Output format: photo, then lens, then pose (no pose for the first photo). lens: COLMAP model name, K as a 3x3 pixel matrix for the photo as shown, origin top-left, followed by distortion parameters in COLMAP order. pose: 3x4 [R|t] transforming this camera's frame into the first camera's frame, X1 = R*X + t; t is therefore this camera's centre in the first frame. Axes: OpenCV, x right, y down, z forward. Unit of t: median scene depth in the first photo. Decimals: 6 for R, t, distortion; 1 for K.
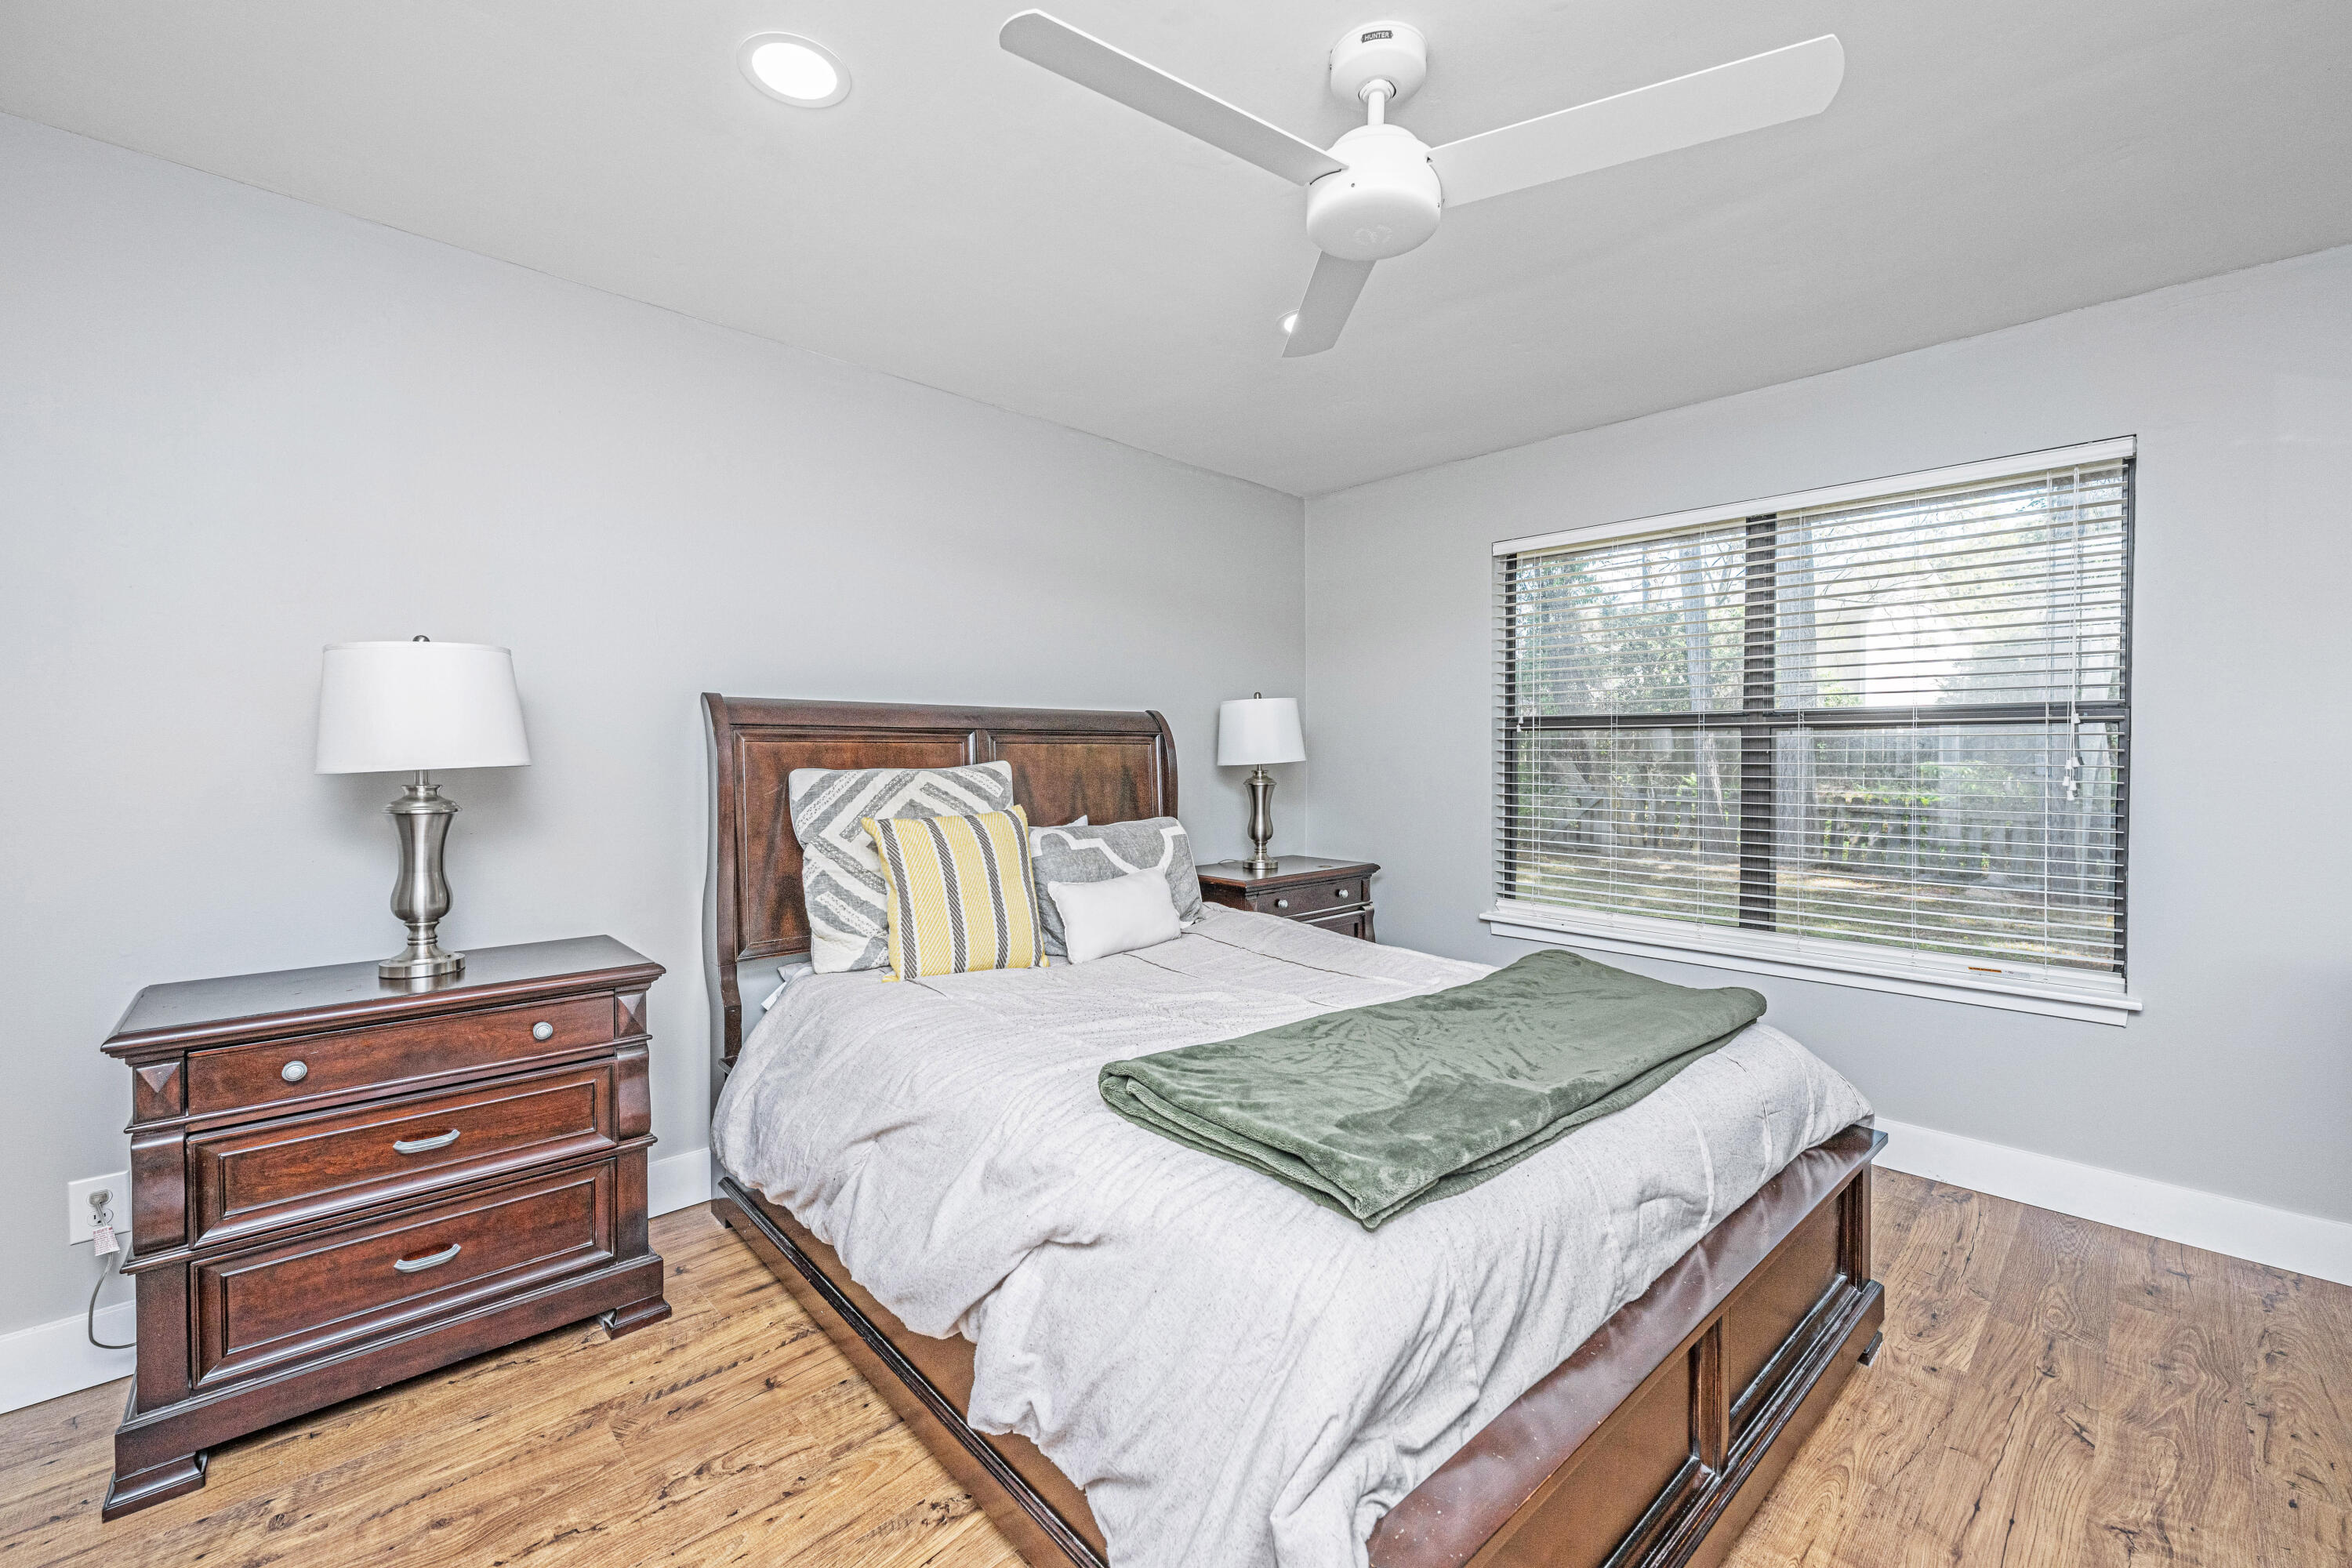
lens RADIAL K [[968.1, 0, 1164.1], [0, 968.1, 764.1], [0, 0, 1]] dist [-0.001703, -0.000146]
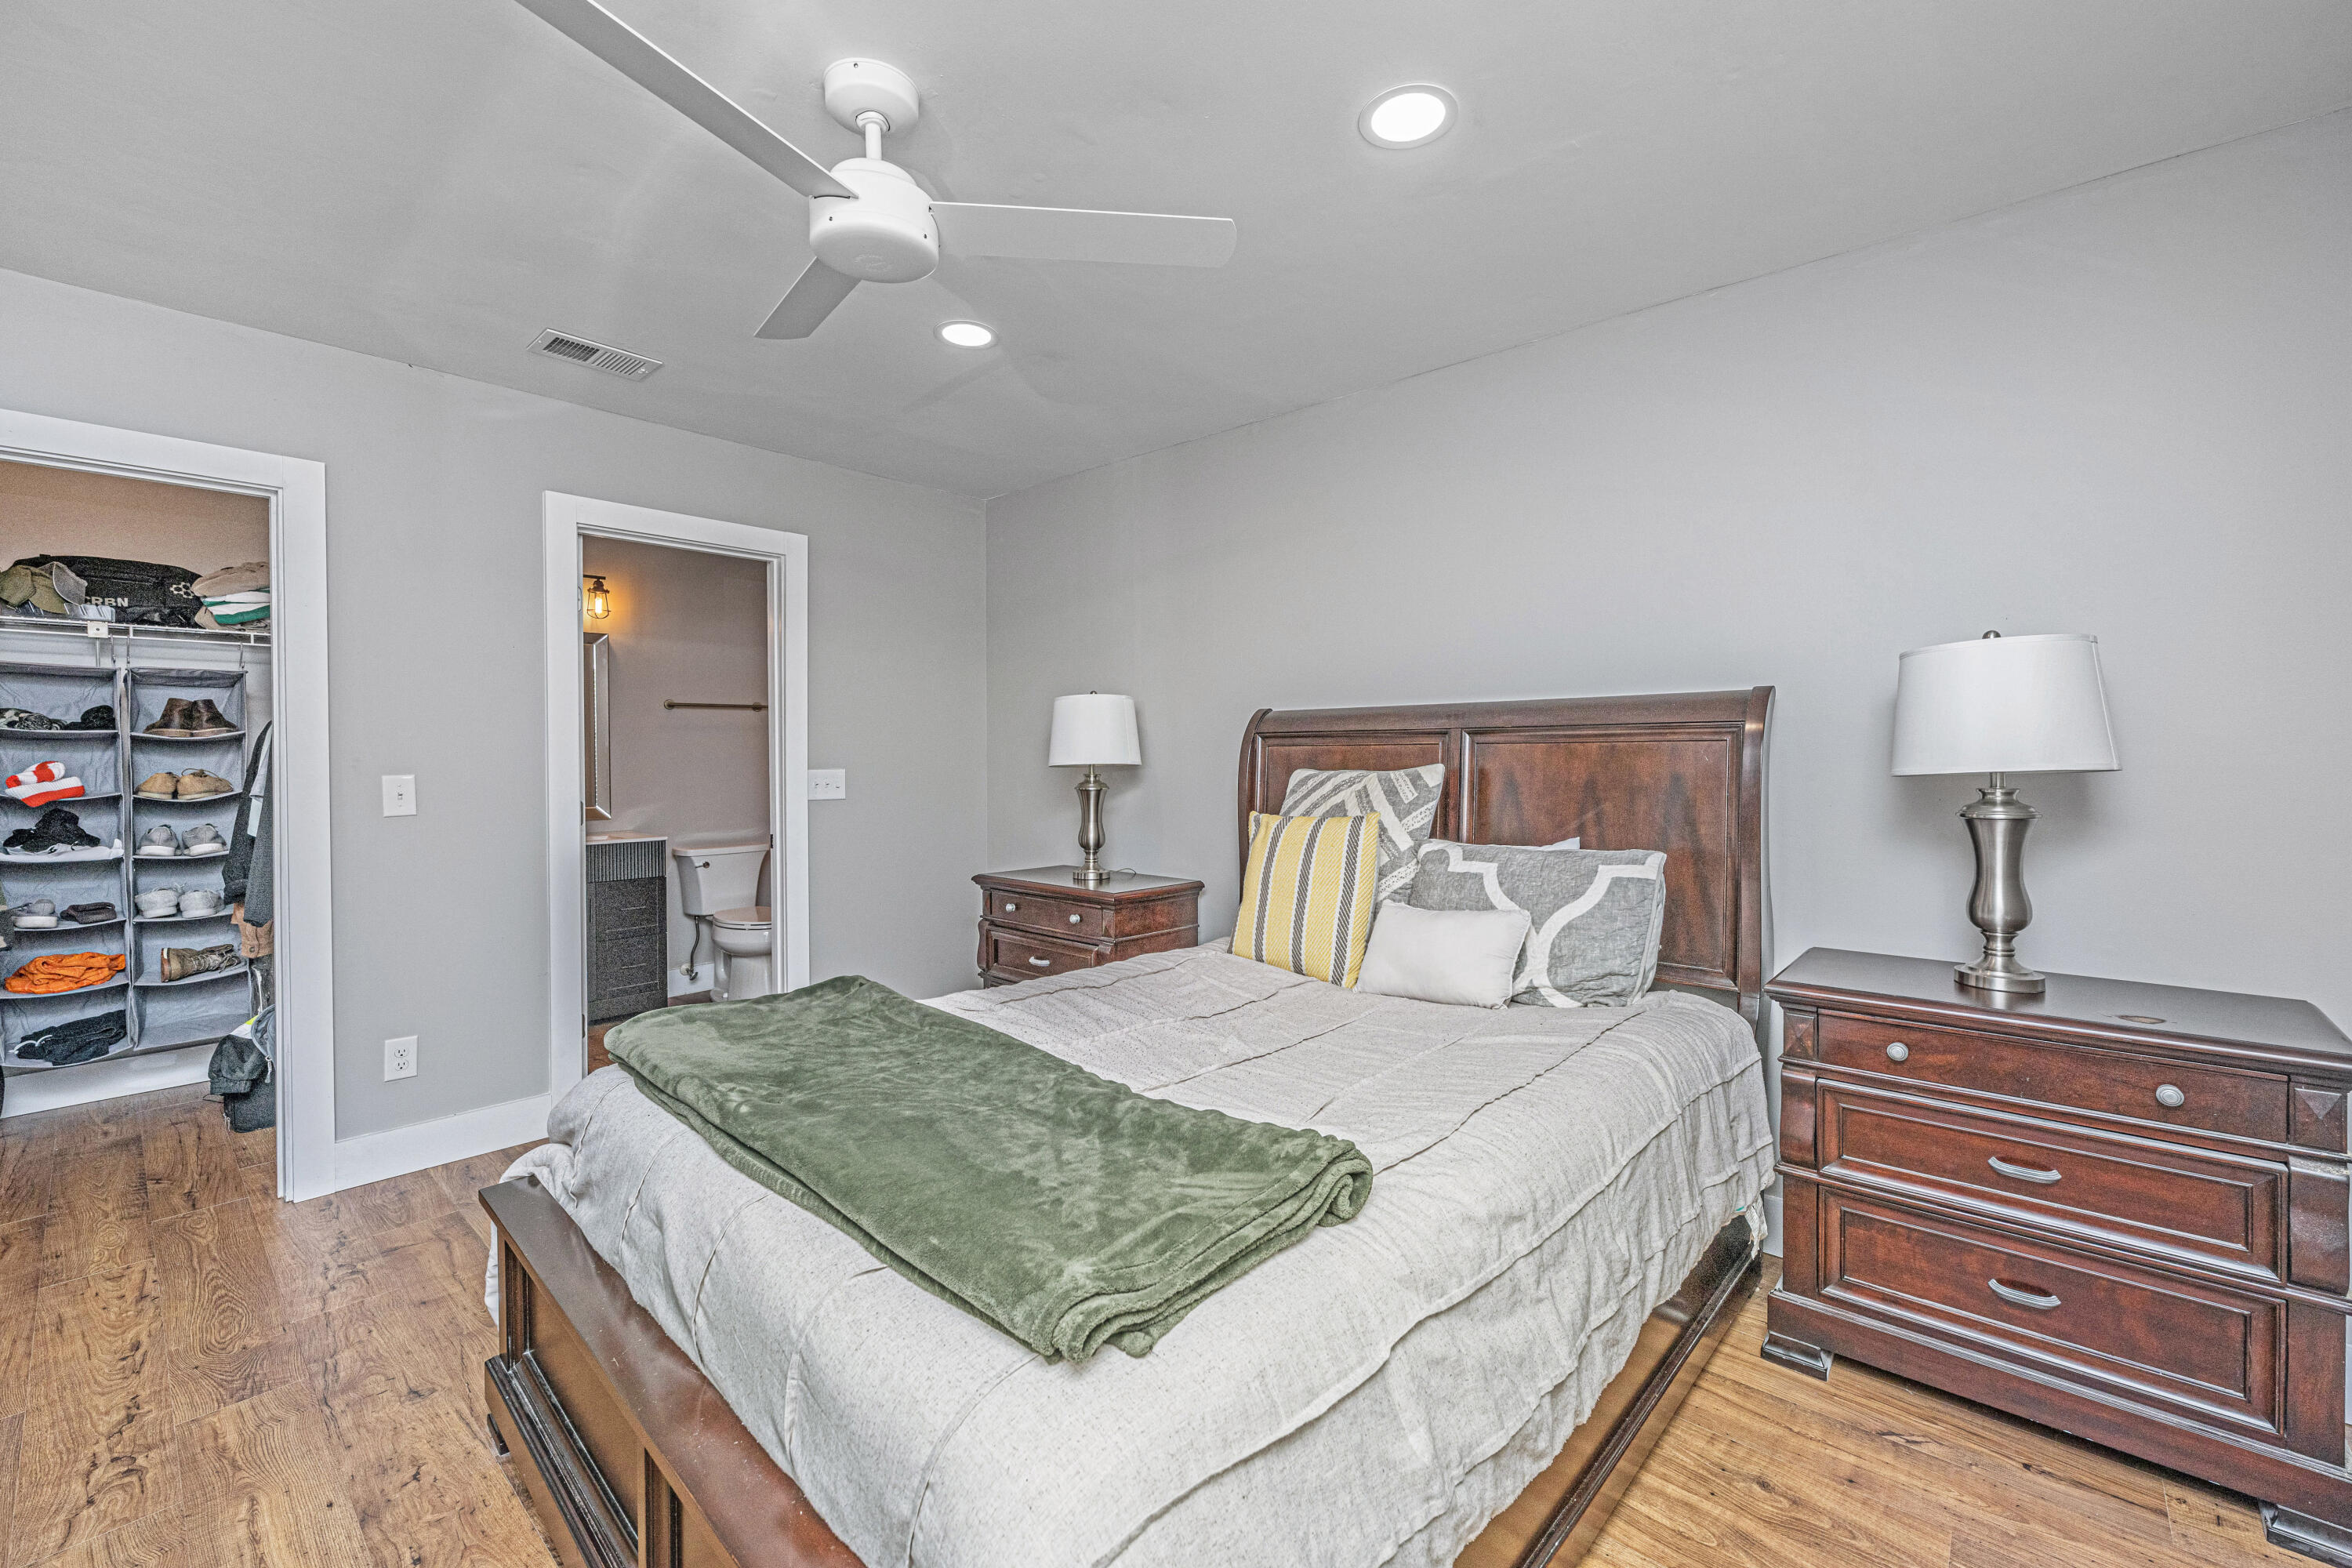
lens RADIAL K [[968.1, 0, 1164.1], [0, 968.1, 764.1], [0, 0, 1]] dist [-0.001703, -0.000146]
pose [[0.080562, 0.008788, -0.996711, 0.562753], [-0.010233, 0.999916, 0.007989, -0.006329], [0.996697, 0.009556, 0.080646, 0.538230]]
